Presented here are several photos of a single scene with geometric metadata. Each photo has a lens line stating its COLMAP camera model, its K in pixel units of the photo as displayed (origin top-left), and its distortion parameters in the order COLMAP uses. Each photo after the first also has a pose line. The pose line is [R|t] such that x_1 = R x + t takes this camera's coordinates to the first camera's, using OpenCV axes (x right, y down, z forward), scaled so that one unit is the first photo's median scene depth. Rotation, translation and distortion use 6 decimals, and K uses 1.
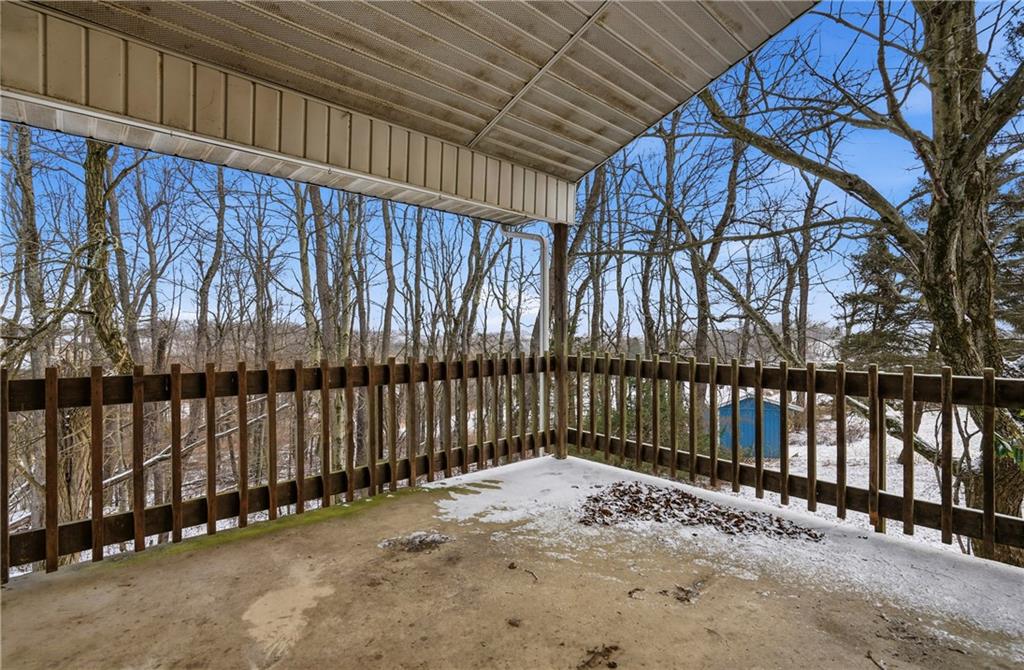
lens RADIAL K [[475.4, 0, 511.7], [0, 475.4, 338.4], [0, 0, 1]] dist [-0.003284, -0.000304]
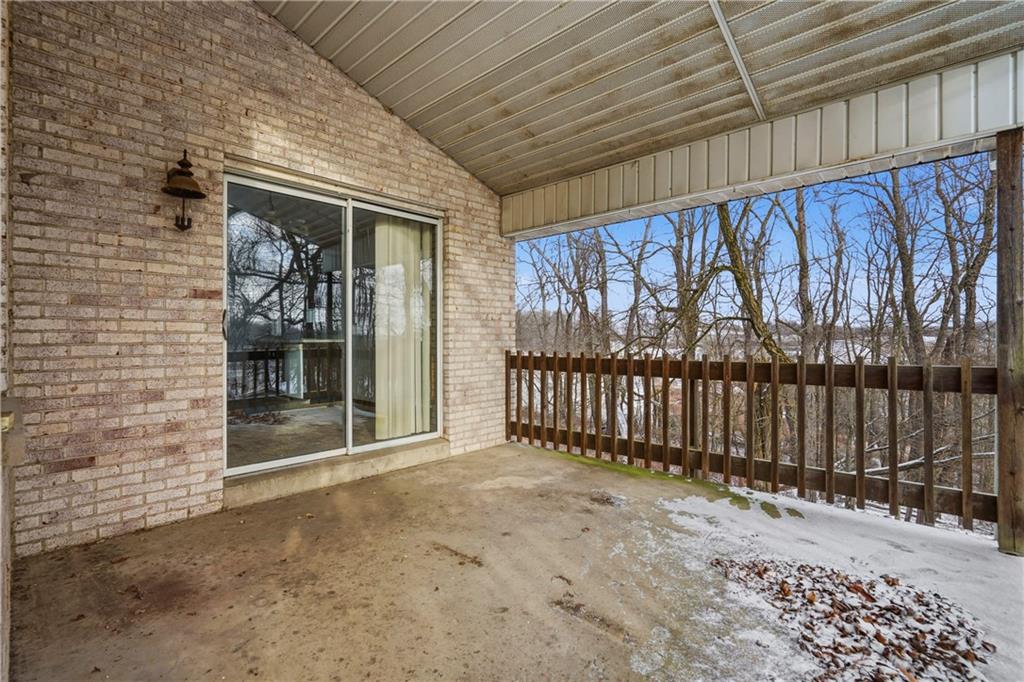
lens RADIAL K [[470.3, 0, 511.5], [0, 470.3, 339.0], [0, 0, 1]] dist [-0.005222, 0.002539]
pose [[0.087314, -0.000967, -0.996180, 0.930270], [0.000304, 1.000000, -0.000944, 0.005463], [0.996181, -0.000220, 0.087314, 0.579899]]
